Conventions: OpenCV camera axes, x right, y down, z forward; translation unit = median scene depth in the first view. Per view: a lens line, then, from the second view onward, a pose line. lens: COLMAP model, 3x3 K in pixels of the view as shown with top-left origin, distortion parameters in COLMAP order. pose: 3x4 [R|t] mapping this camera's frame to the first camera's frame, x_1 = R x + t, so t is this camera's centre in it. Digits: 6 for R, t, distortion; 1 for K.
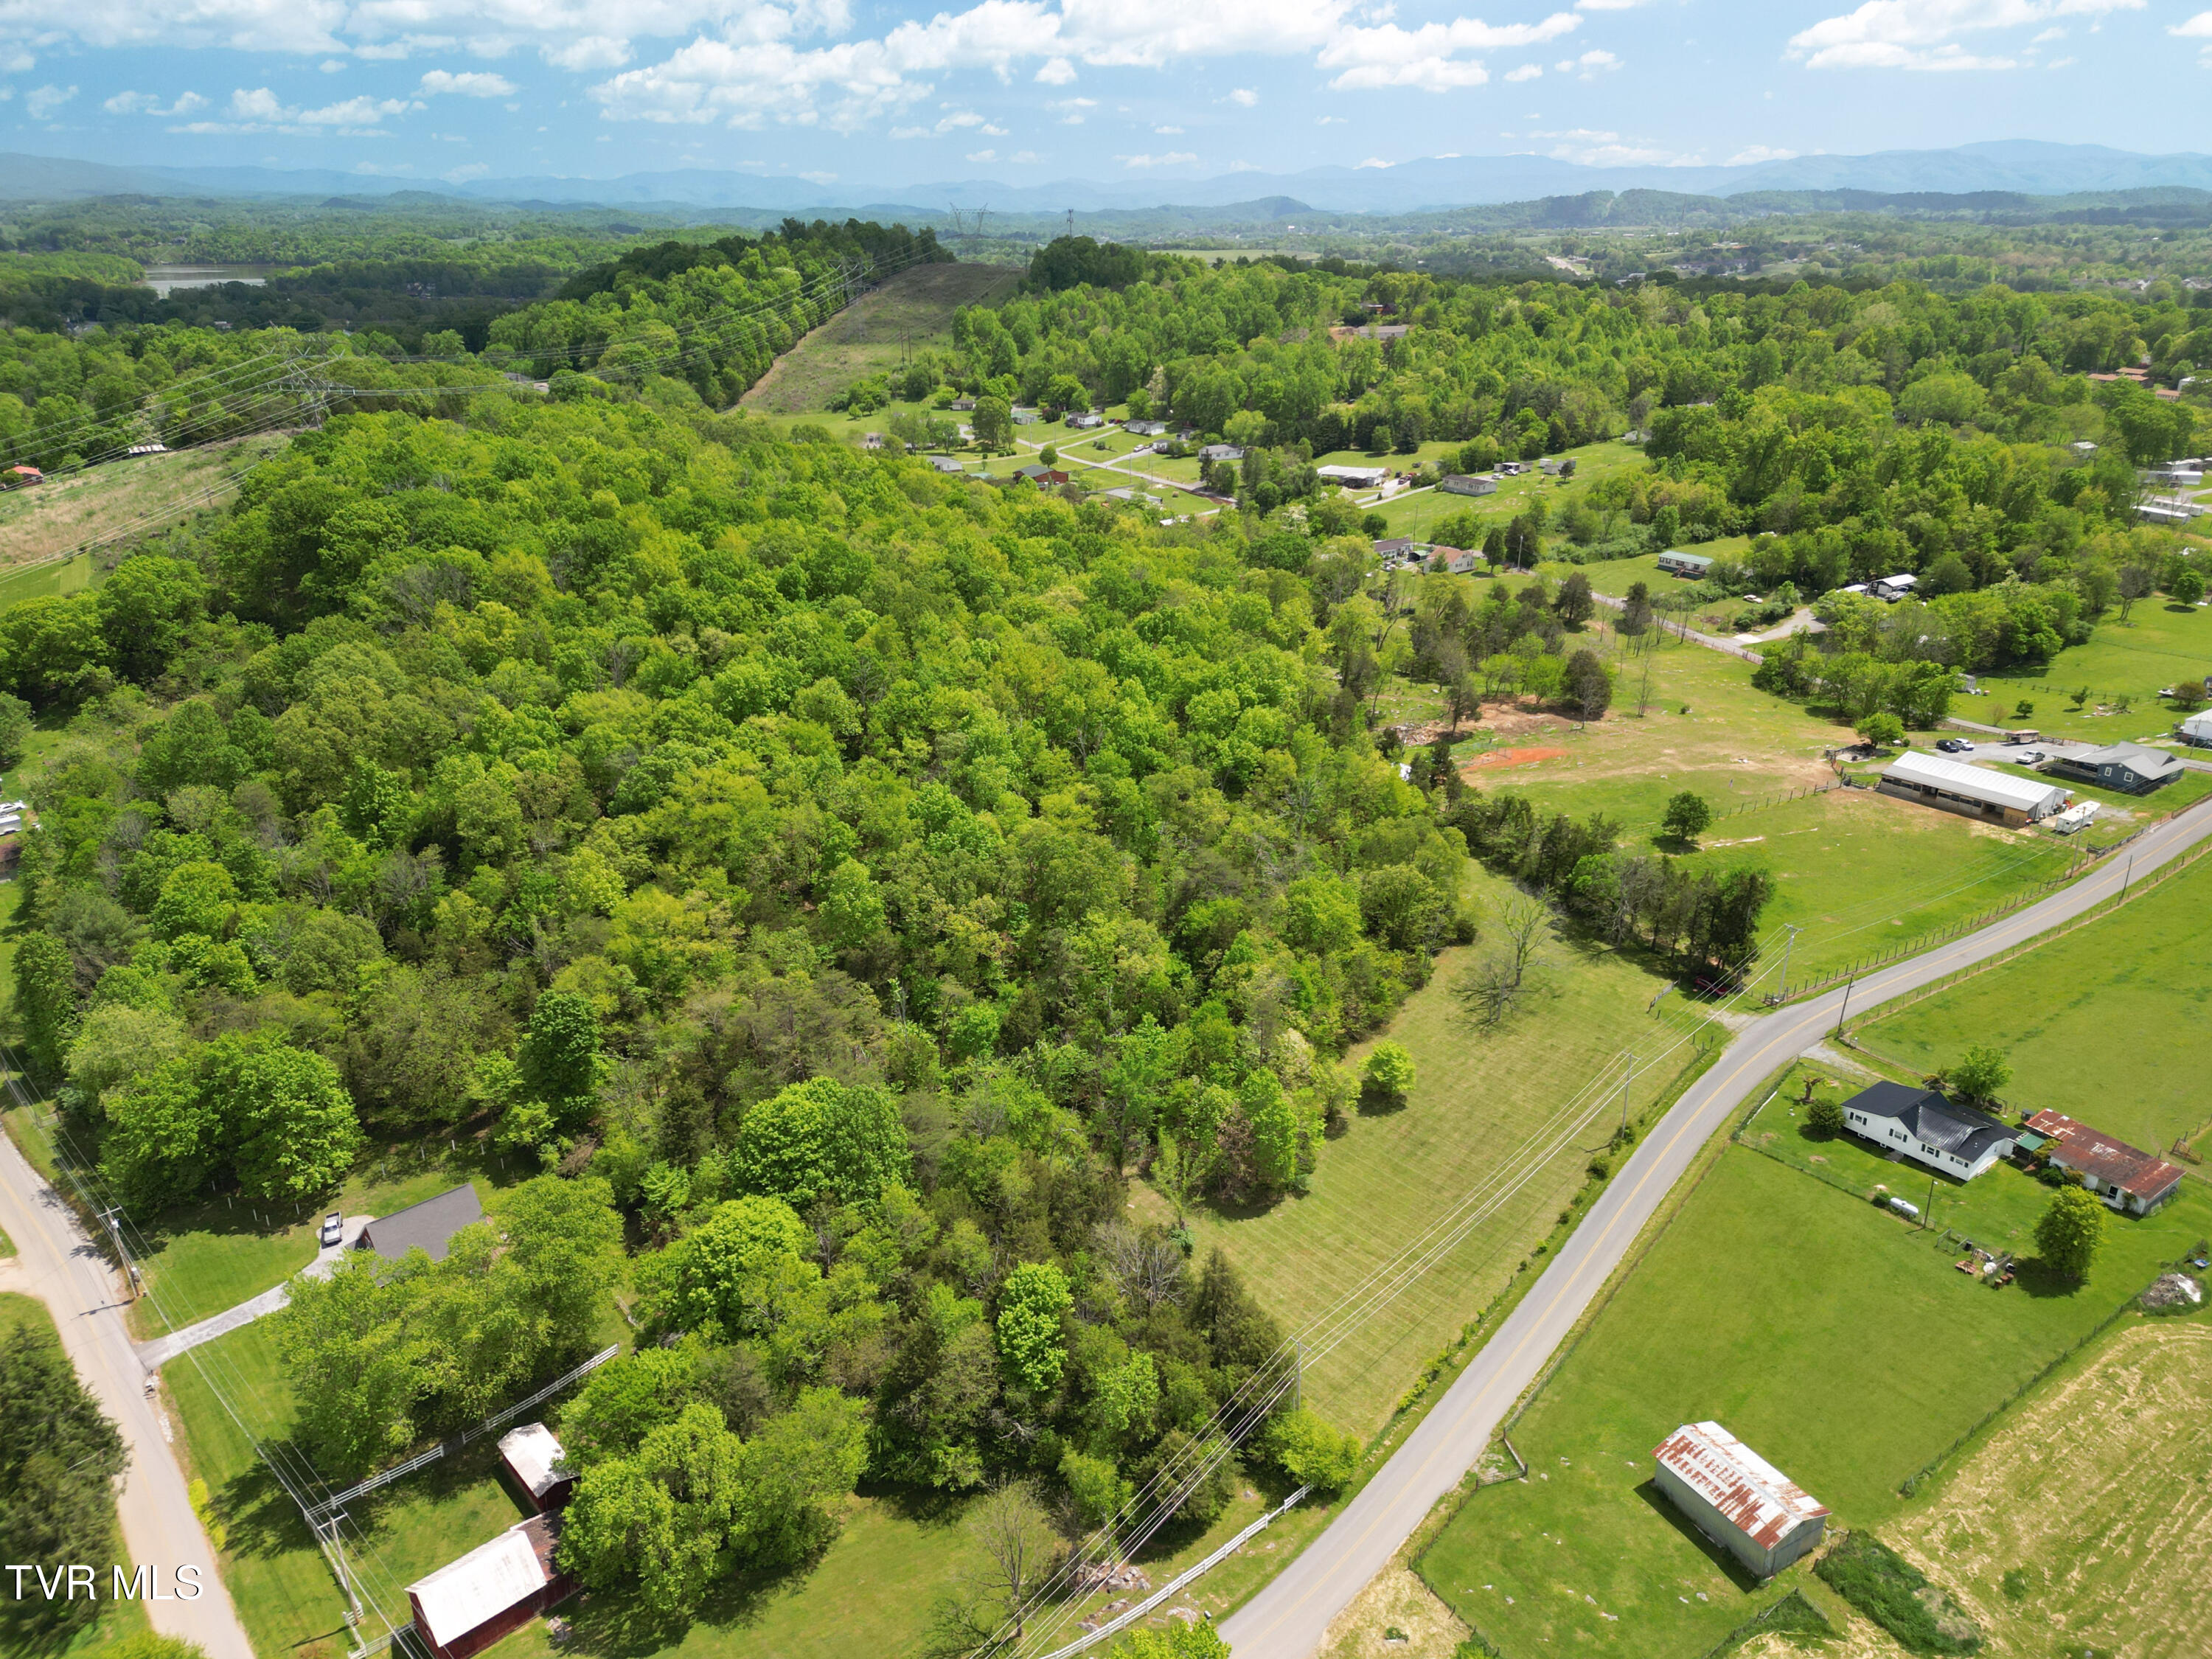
lens RADIAL K [[1533.7, 0, 1098.3], [0, 1533.7, 852.5], [0, 0, 1]] dist [0.243822, -0.222165]
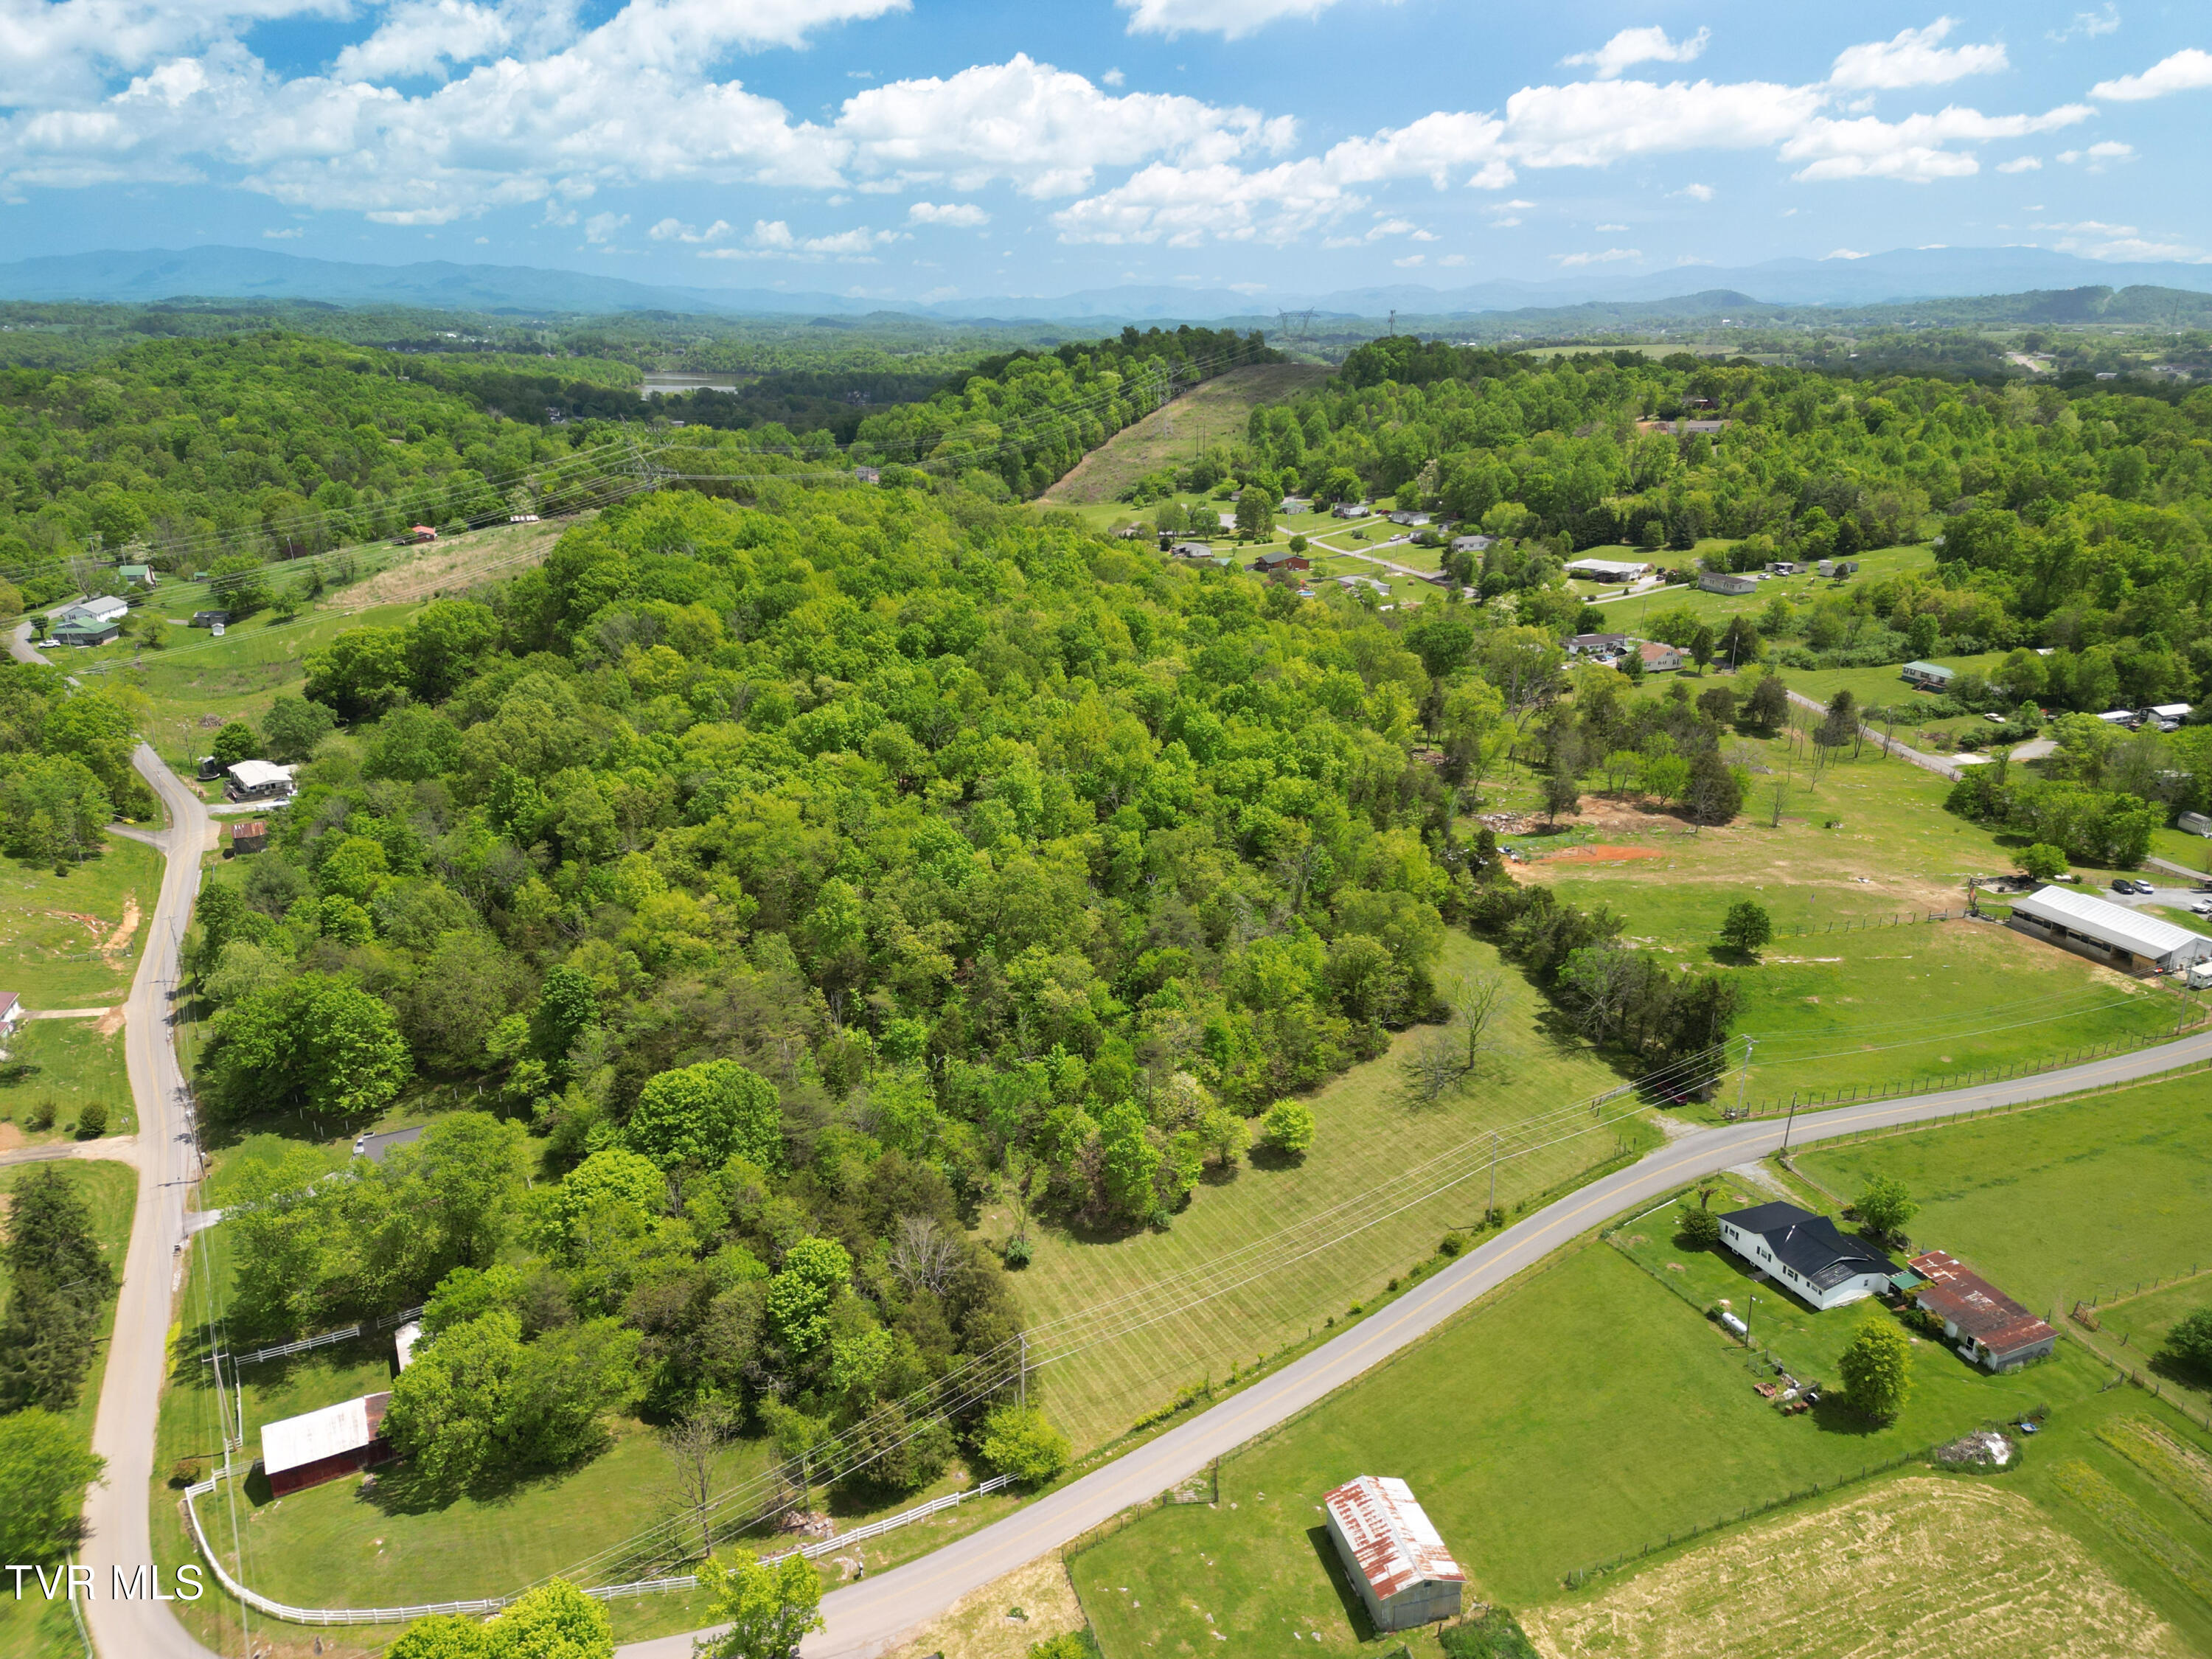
lens RADIAL K [[1533.7, 0, 1084.4], [0, 1533.7, 845.5], [0, 0, 1]] dist [0.243822, -0.222165]
pose [[0.966146, 0.082788, -0.244353, 0.235667], [-0.097251, 0.994116, -0.047706, 0.013924], [0.238966, 0.069855, 0.968512, -0.027442]]
